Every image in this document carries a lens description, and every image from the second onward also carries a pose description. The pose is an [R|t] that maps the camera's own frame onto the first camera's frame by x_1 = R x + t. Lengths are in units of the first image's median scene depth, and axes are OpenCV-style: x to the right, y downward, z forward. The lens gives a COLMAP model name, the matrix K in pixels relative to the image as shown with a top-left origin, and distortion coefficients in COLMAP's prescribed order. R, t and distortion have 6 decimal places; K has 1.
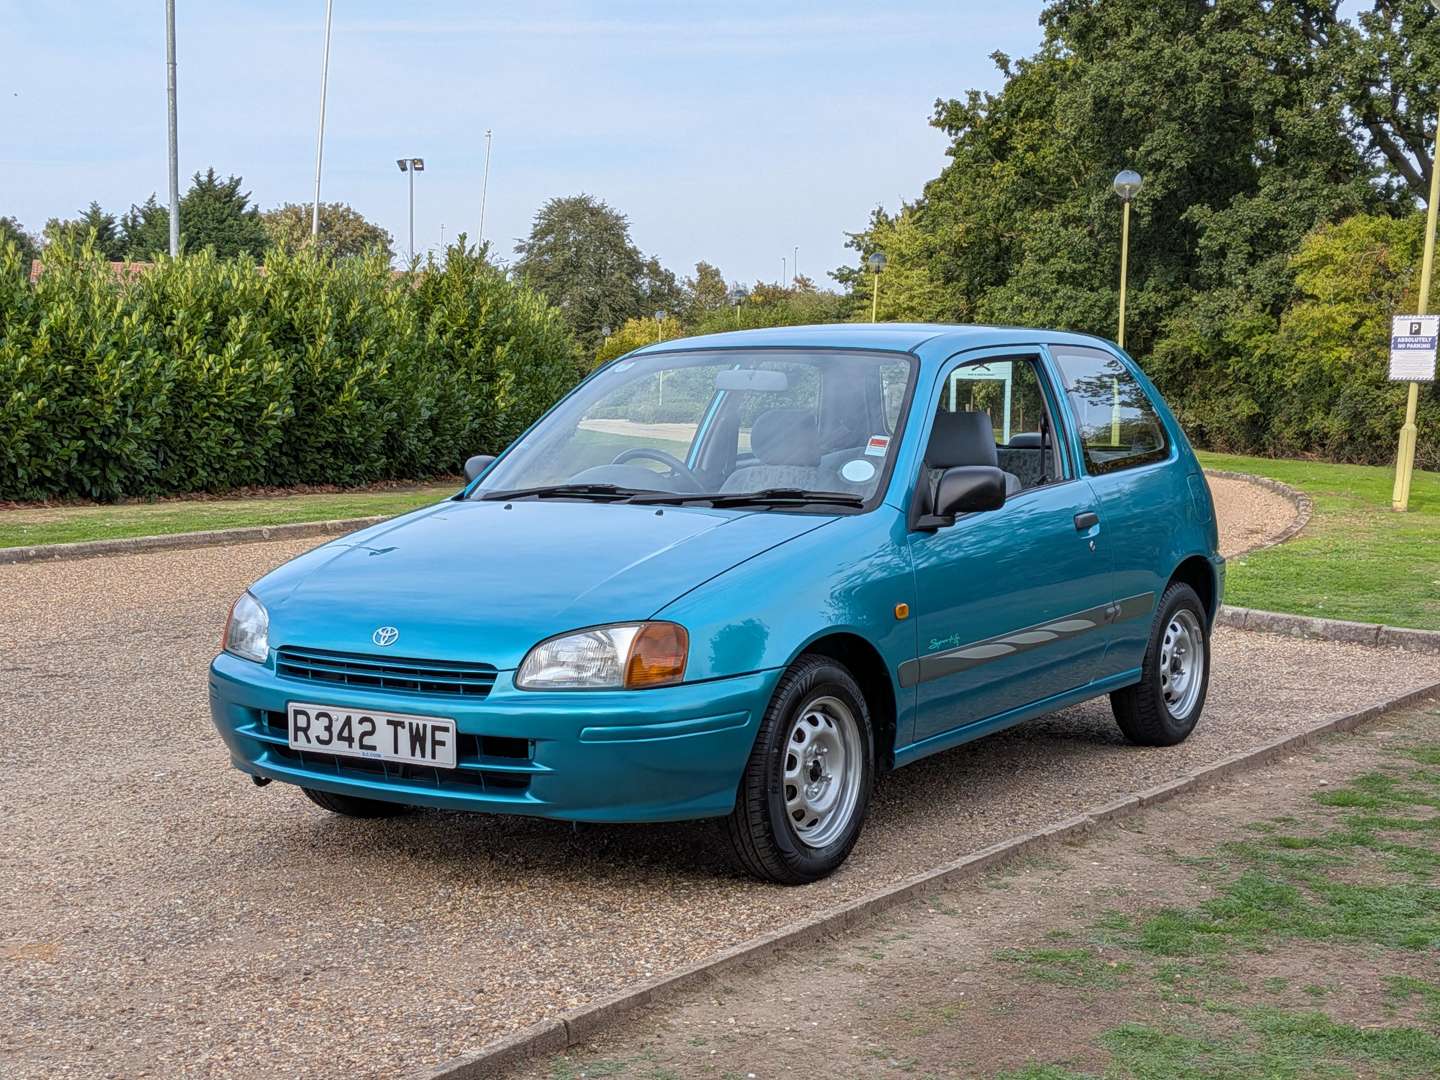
lens RADIAL K [[2022.4, 0, 720.0], [0, 2022.4, 540.0], [0, 0, 1]] dist [0.004438, -0.124164]
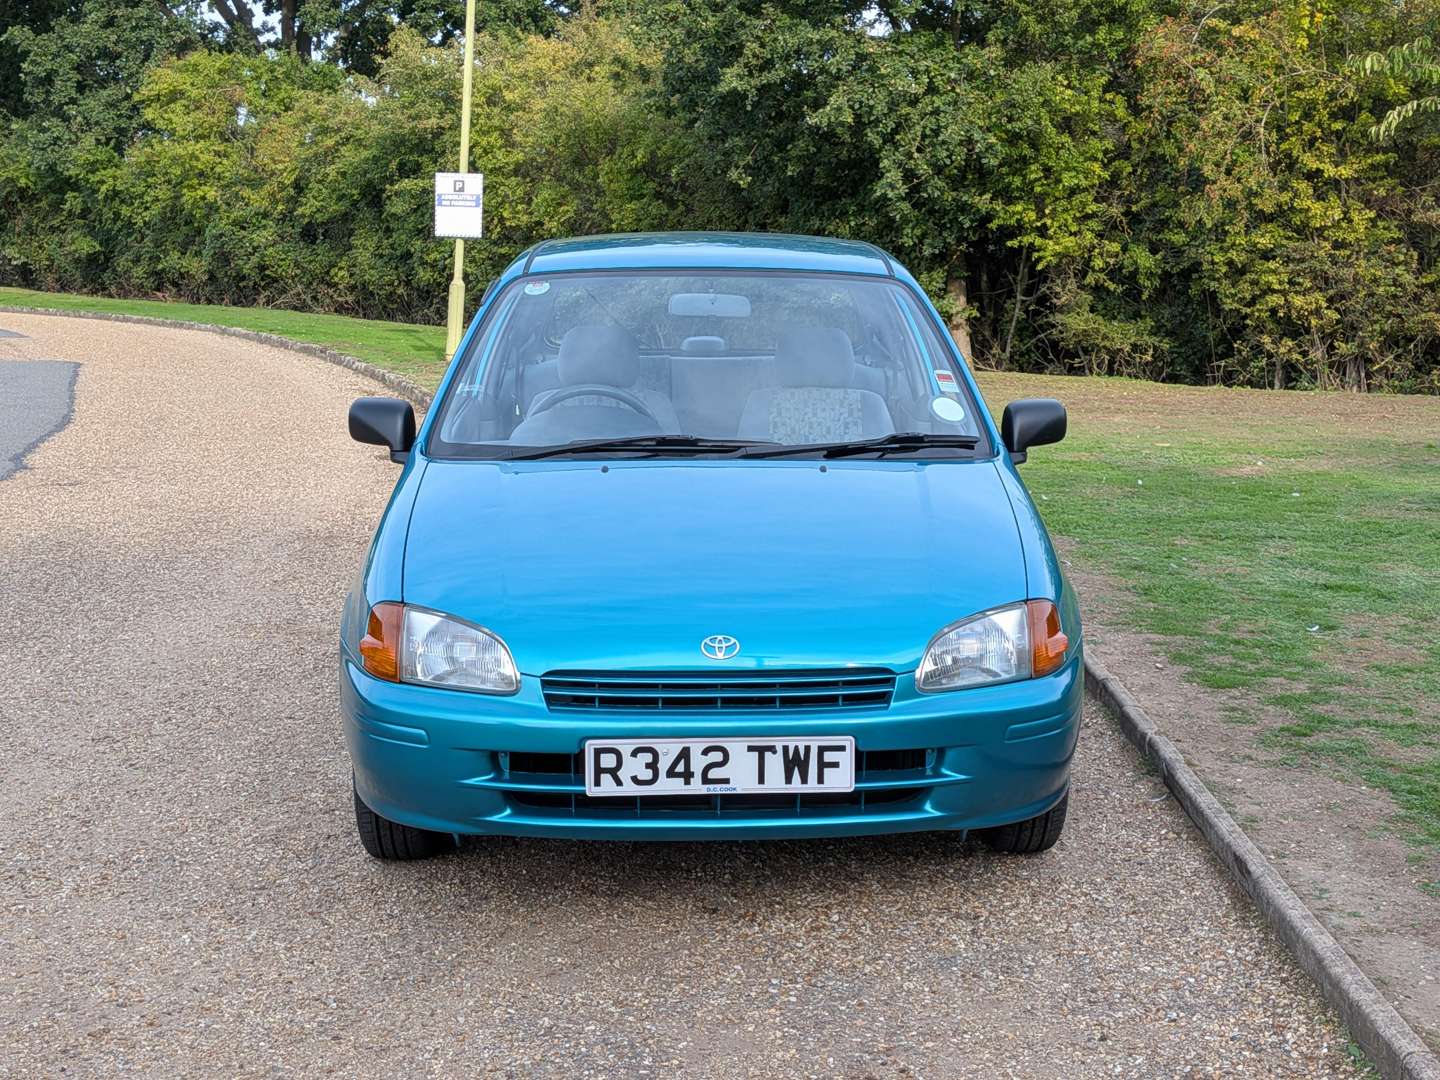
lens RADIAL K [[2022.4, 0, 720.0], [0, 2022.4, 540.0], [0, 0, 1]] dist [0.004438, -0.124164]
pose [[0.778099, -0.083445, 0.622574, -0.126543], [0.027287, 0.994692, 0.099217, -0.014699], [-0.627548, -0.060212, 0.776246, 0.065729]]
